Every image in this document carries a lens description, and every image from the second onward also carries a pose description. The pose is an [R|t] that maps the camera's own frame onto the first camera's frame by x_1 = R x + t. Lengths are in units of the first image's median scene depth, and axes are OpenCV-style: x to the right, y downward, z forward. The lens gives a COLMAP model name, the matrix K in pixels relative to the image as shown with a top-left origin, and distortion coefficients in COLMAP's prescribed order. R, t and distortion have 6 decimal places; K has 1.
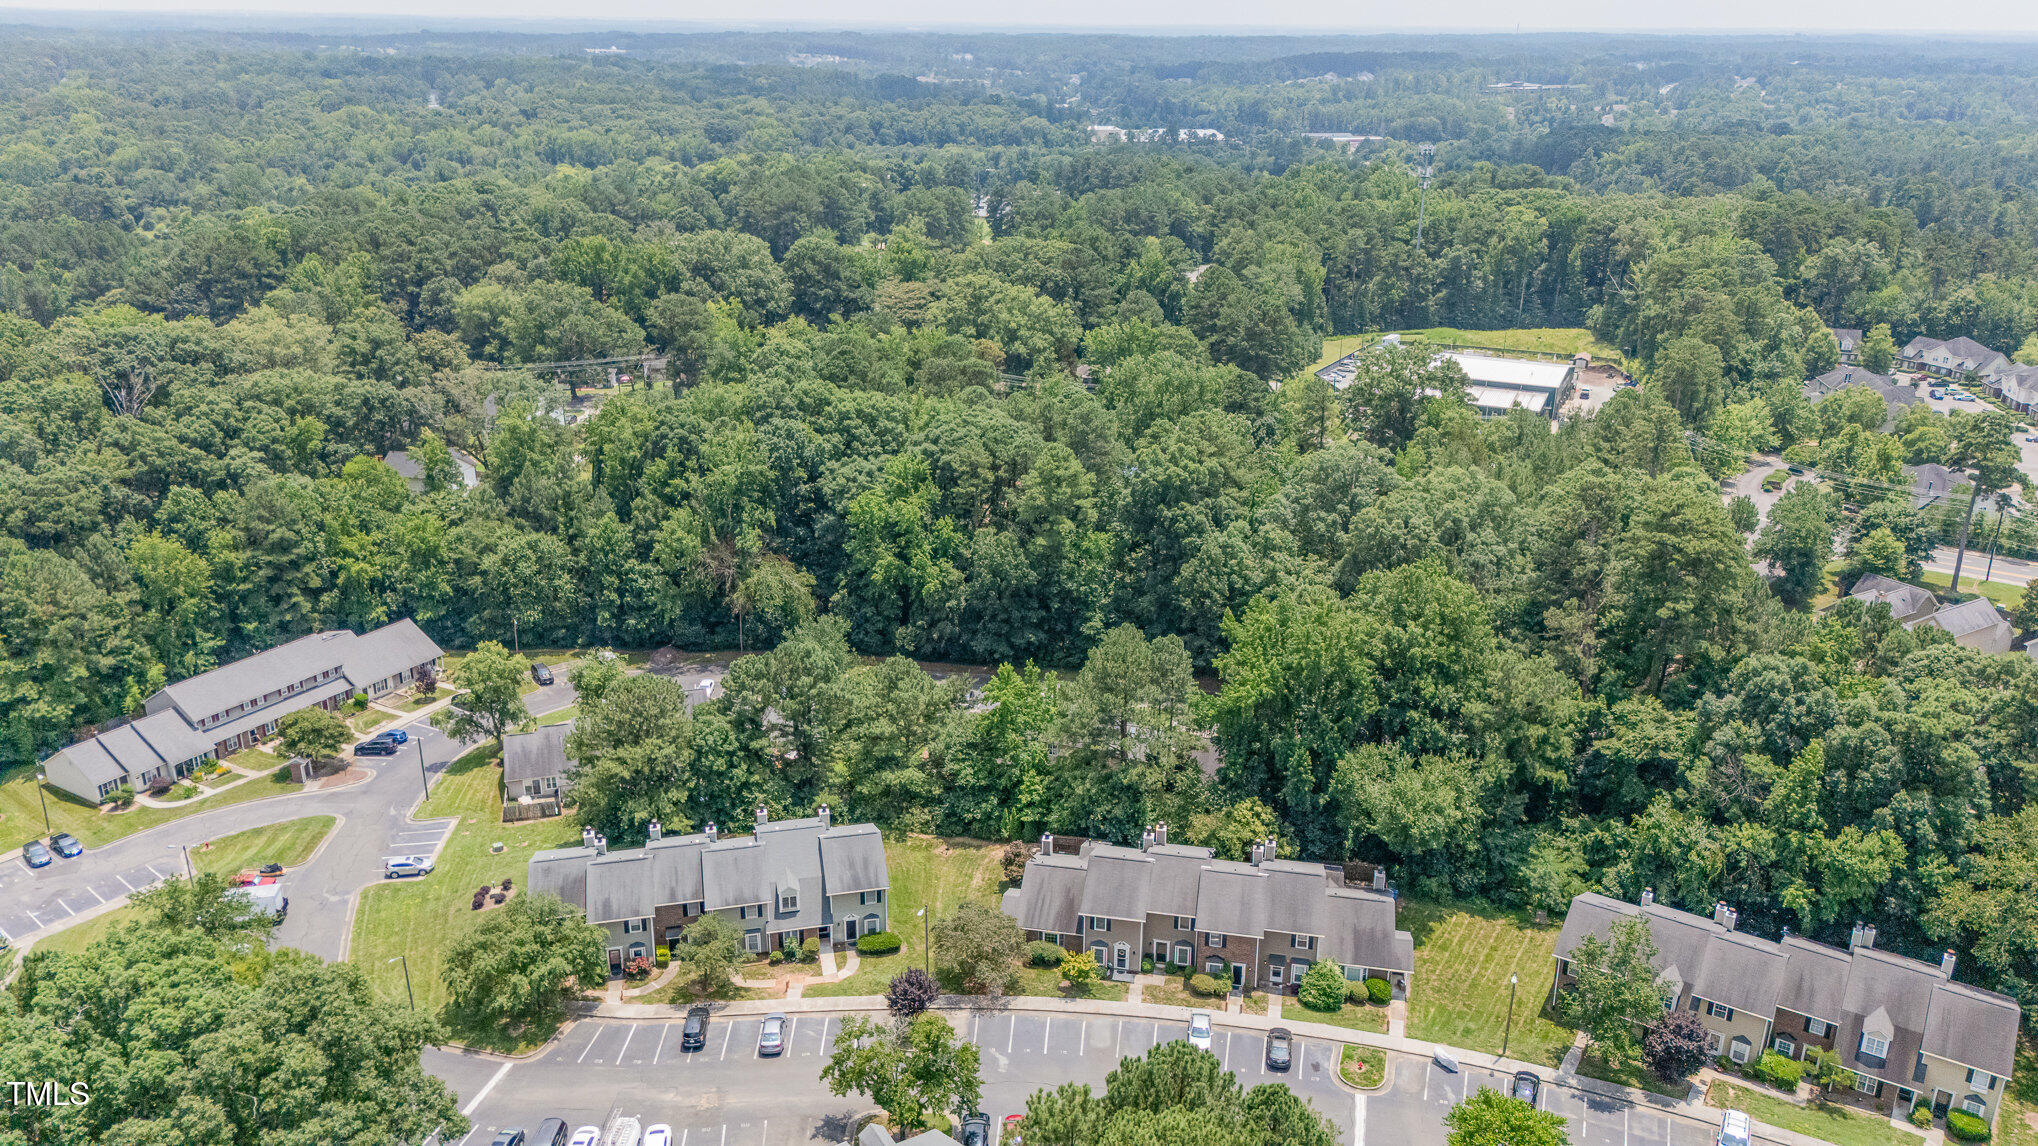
lens RADIAL K [[1501.6, 0, 1007.2], [0, 1501.6, 565.8], [0, 0, 1]] dist [0.013372, 0.003935]
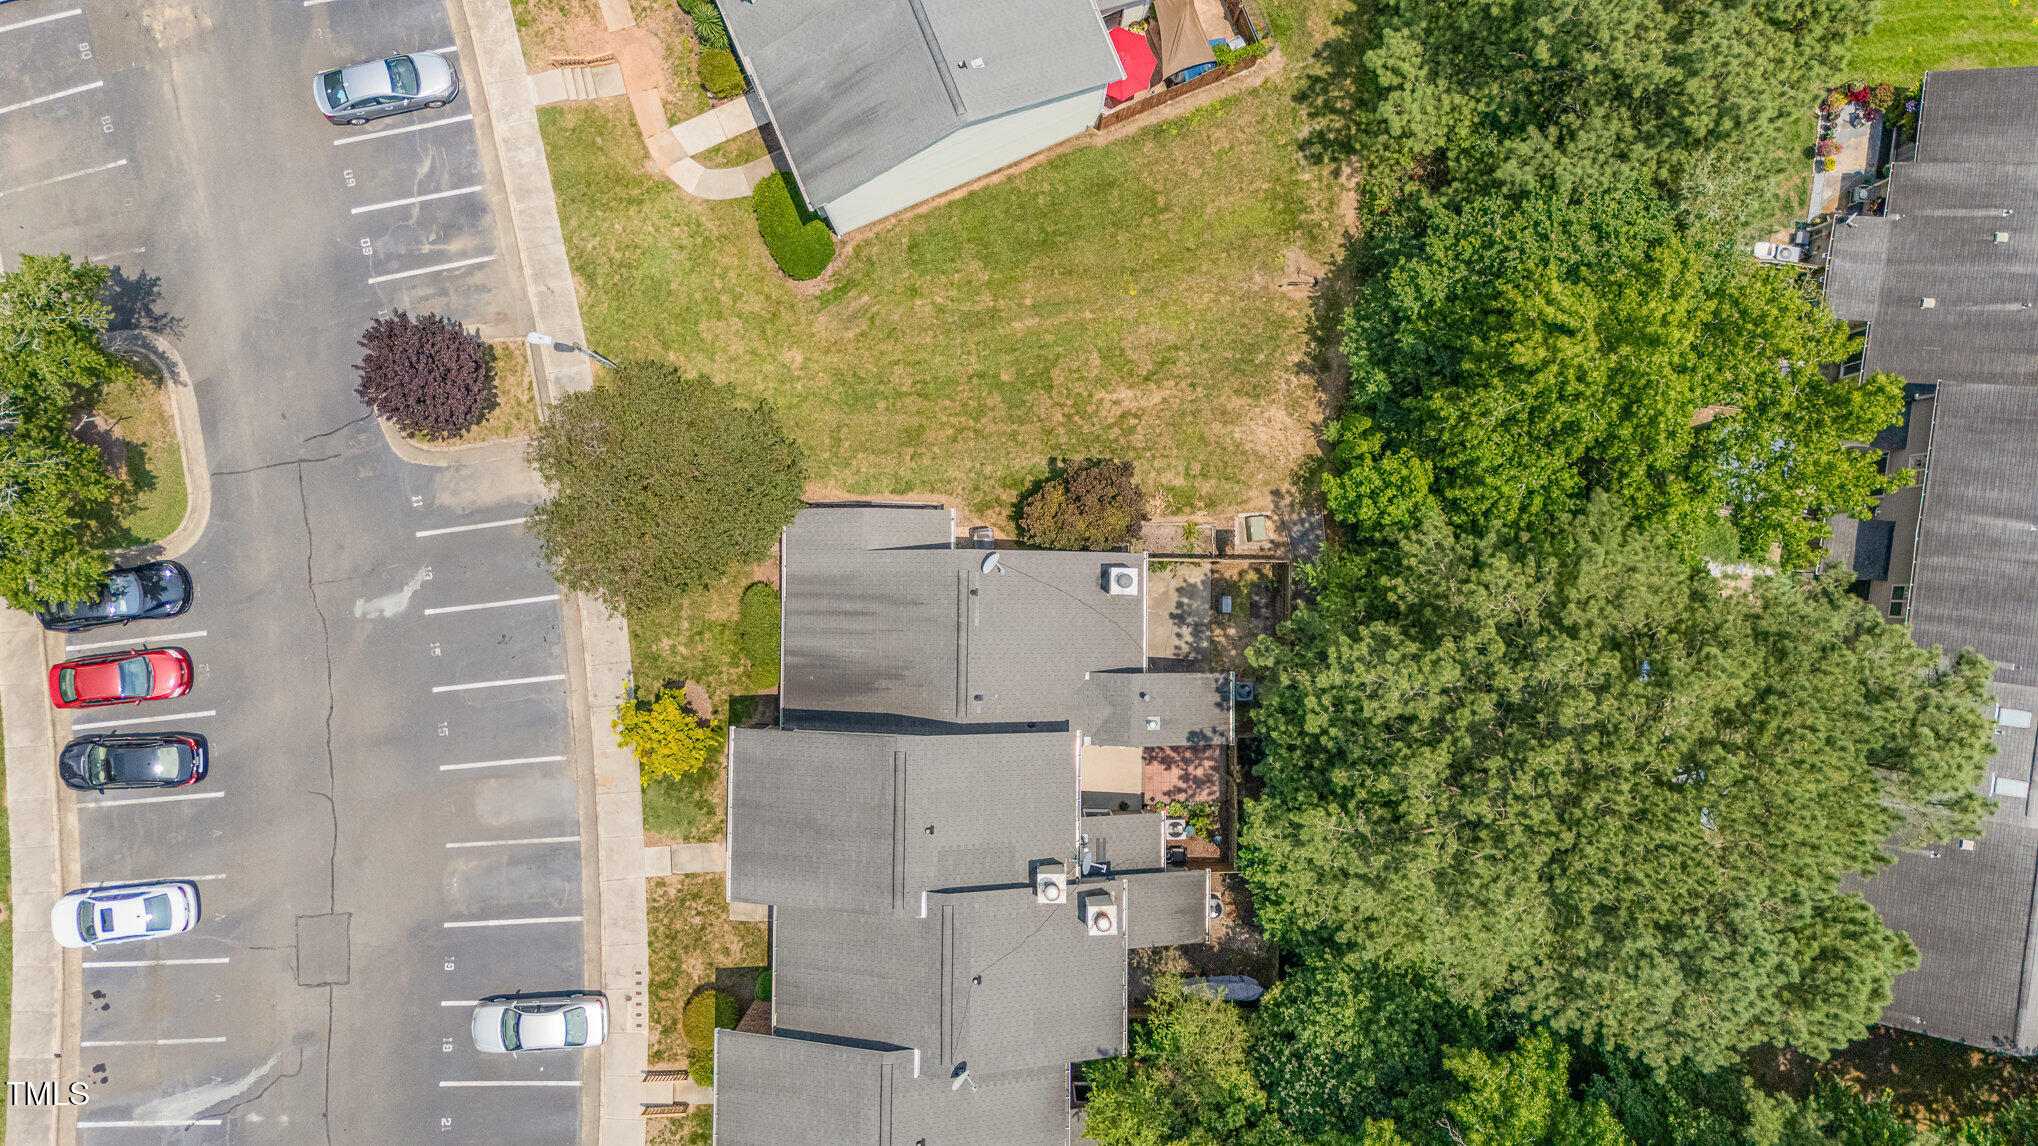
lens RADIAL K [[1501.6, 0, 1007.2], [0, 1501.6, 565.8], [0, 0, 1]] dist [0.013372, 0.003935]
pose [[0.195243, 0.980593, -0.017809, 0.026970], [-0.332738, 0.083310, 0.939332, -0.156231], [0.922586, -0.177473, 0.342546, 0.930359]]
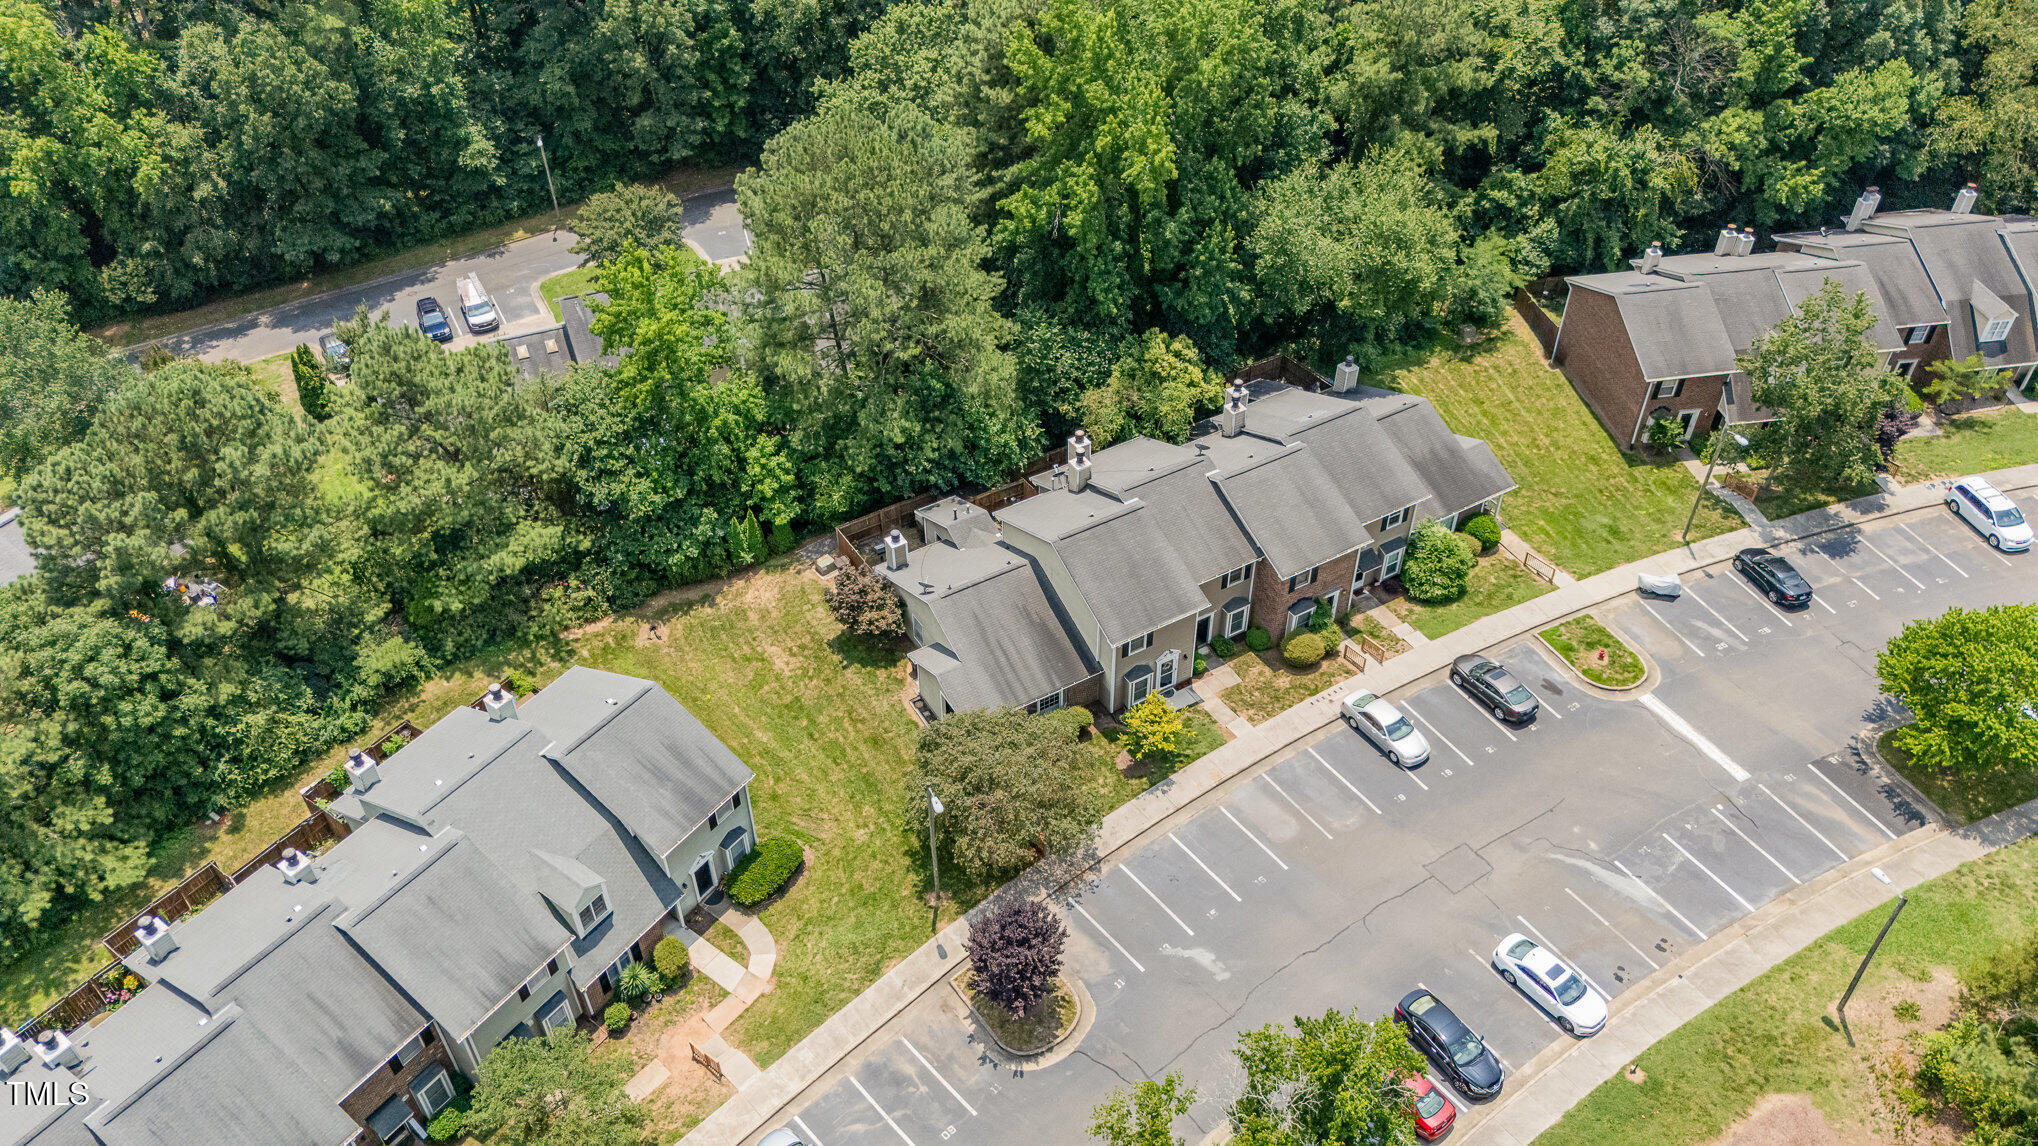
lens RADIAL K [[1501.6, 0, 1007.2], [0, 1501.6, 565.8], [0, 0, 1]] dist [0.013372, 0.003935]
pose [[0.742600, -0.453225, 0.493084, -0.238363], [0.234459, 0.865575, 0.442503, -0.047607], [-0.627355, -0.212994, 0.749039, 0.609831]]
